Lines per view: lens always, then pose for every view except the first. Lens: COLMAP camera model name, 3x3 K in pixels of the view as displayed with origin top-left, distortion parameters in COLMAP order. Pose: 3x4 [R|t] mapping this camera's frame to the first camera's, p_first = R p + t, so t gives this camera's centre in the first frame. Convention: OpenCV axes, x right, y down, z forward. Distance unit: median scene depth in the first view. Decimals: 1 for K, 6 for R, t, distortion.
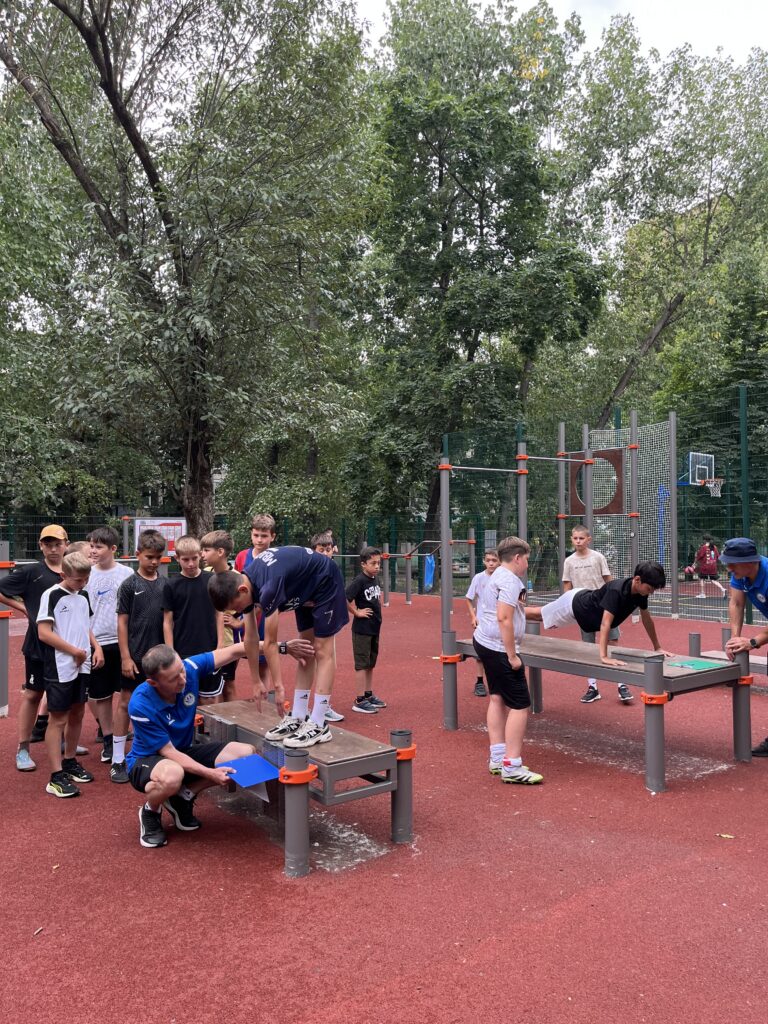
lens RADIAL K [[807.9, 0, 379.7], [0, 807.9, 512.6], [0, 0, 1]] dist [0.036408, -0.007693]
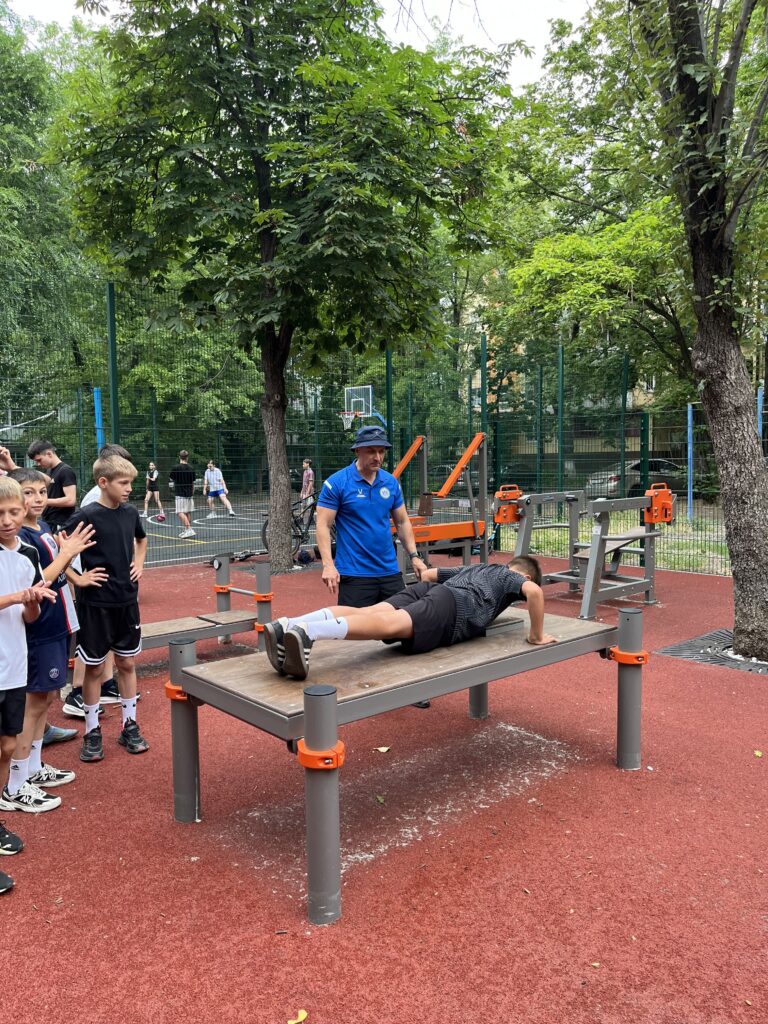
lens RADIAL K [[786.2, 0, 385.9], [0, 786.2, 509.6], [0, 0, 1]] dist [0.017510, -0.008590]
pose [[-0.074192, -0.054324, 0.995763, -0.102638], [-0.000640, 0.998518, 0.054427, 0.012816], [-0.997244, 0.003401, -0.074117, 0.337550]]
